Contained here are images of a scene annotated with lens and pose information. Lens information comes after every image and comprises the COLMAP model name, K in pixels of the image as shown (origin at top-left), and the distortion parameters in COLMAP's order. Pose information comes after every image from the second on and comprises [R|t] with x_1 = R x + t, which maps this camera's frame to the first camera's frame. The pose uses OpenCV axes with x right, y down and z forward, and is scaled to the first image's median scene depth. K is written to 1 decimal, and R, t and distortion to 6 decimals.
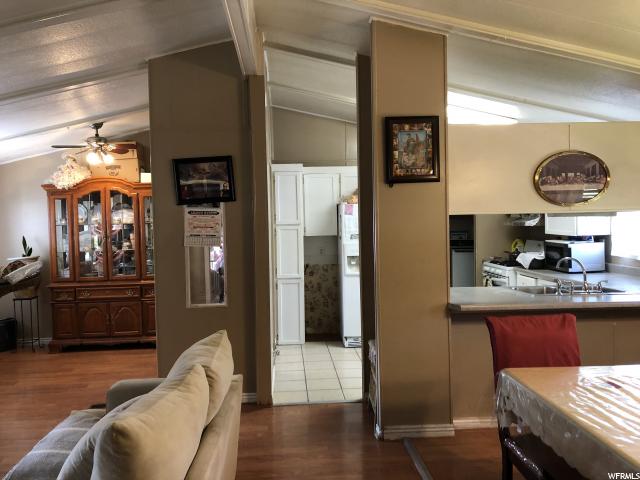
lens RADIAL K [[526.4, 0, 320.0], [0, 526.4, 240.0], [0, 0, 1]] dist [0.005728, 0.006064]
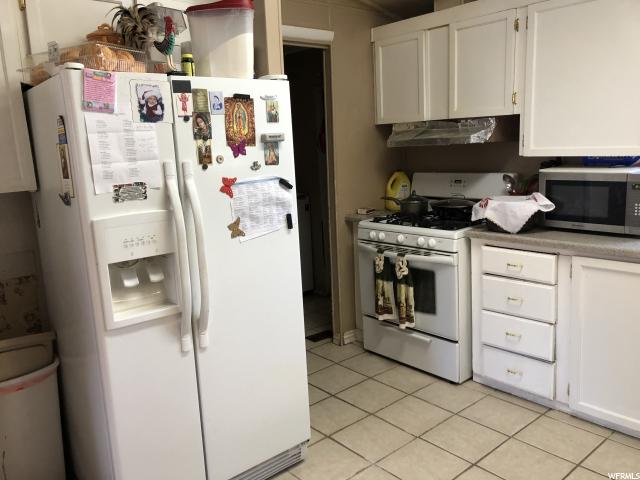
lens RADIAL K [[526.4, 0, 320.0], [0, 526.4, 240.0], [0, 0, 1]] dist [0.005728, 0.006064]
pose [[0.793090, -0.129063, 0.595274, -0.006423], [0.057970, 0.988851, 0.137161, -0.003592], [-0.606339, -0.074273, 0.791730, 0.186934]]
